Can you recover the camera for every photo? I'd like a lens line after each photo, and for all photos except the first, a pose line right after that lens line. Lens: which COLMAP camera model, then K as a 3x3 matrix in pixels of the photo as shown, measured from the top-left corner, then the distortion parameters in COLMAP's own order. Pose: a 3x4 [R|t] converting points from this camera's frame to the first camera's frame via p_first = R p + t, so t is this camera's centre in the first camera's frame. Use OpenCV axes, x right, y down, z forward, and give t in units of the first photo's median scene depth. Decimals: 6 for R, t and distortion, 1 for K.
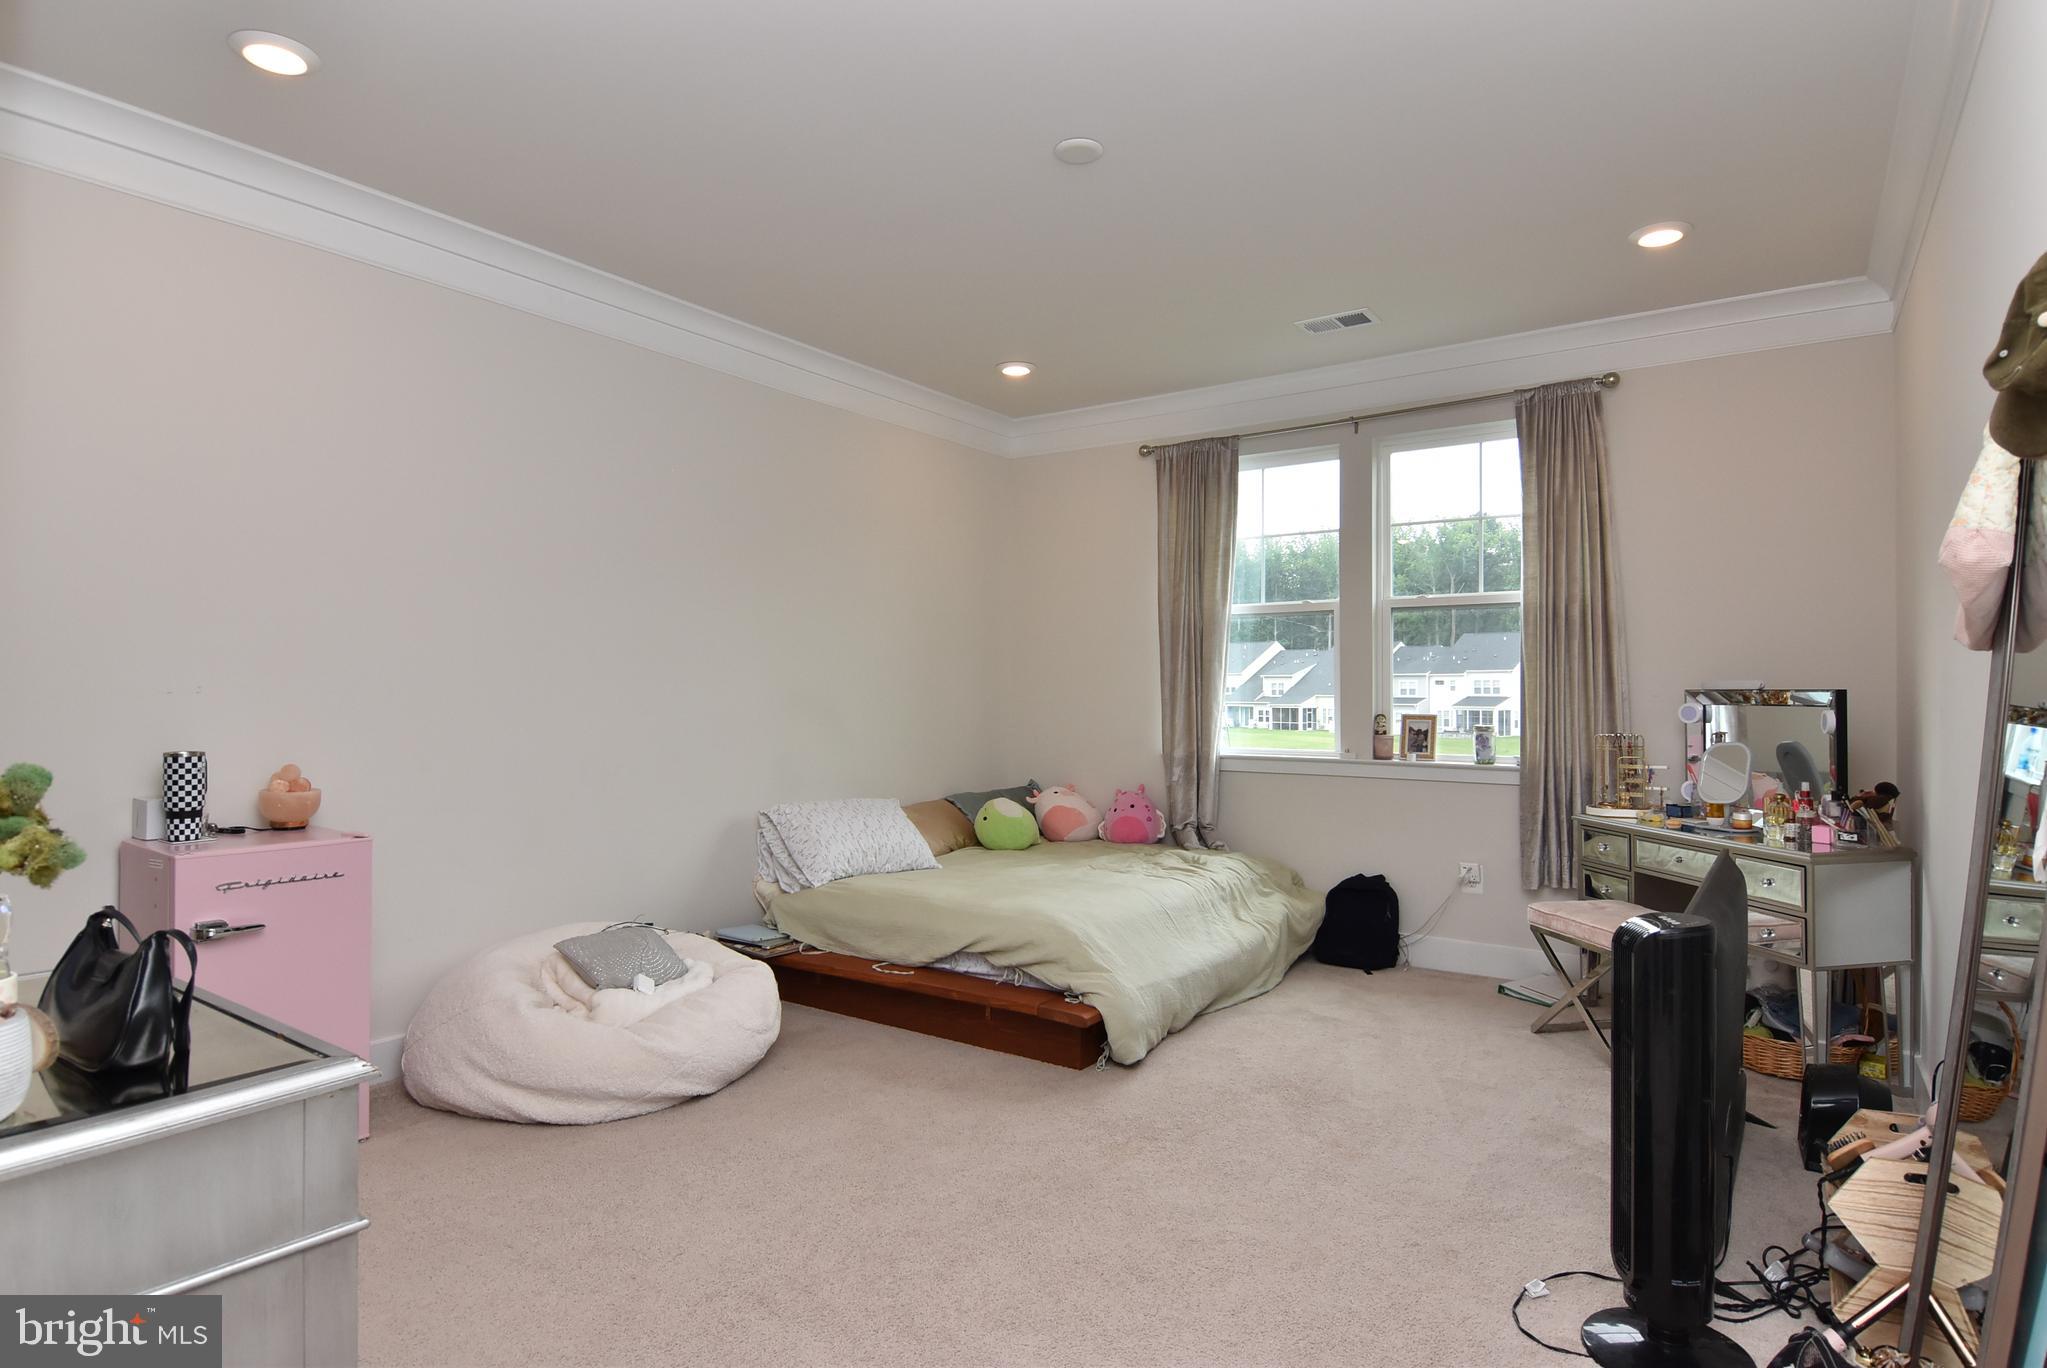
lens RADIAL K [[1092.8, 0, 1025.7], [0, 1092.8, 682.0], [0, 0, 1]] dist [-0.008524, -0.002710]
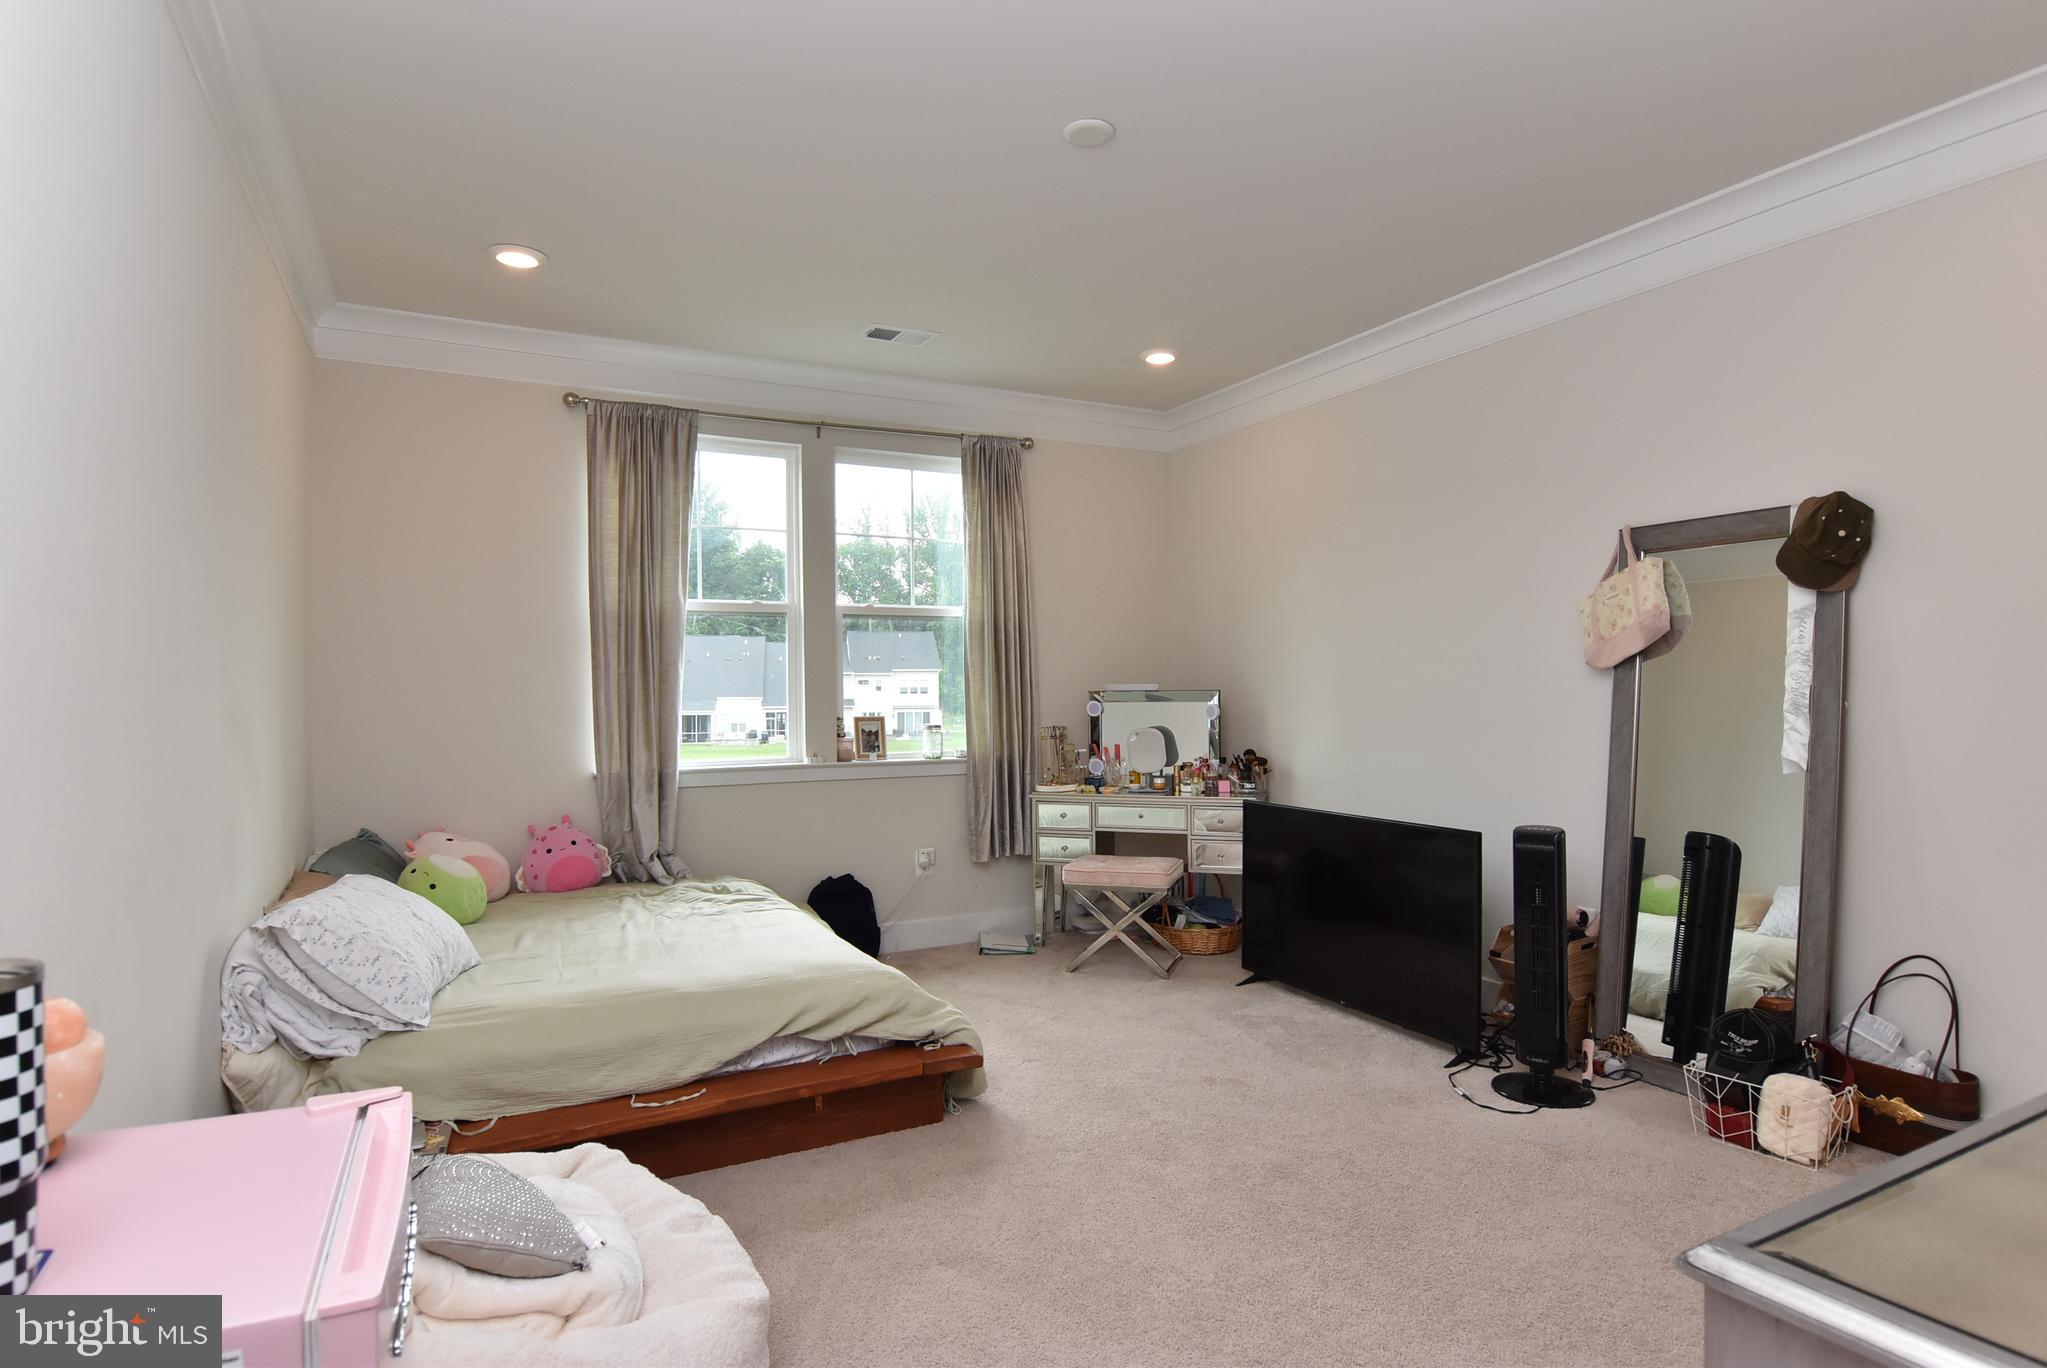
lens RADIAL K [[1092.8, 0, 1025.7], [0, 1092.8, 682.0], [0, 0, 1]] dist [-0.008524, -0.002710]
pose [[0.460530, -0.000450, 0.887644, -0.513746], [0.003107, 0.999995, -0.001104, -0.002031], [-0.887639, 0.003266, 0.460528, 0.380527]]
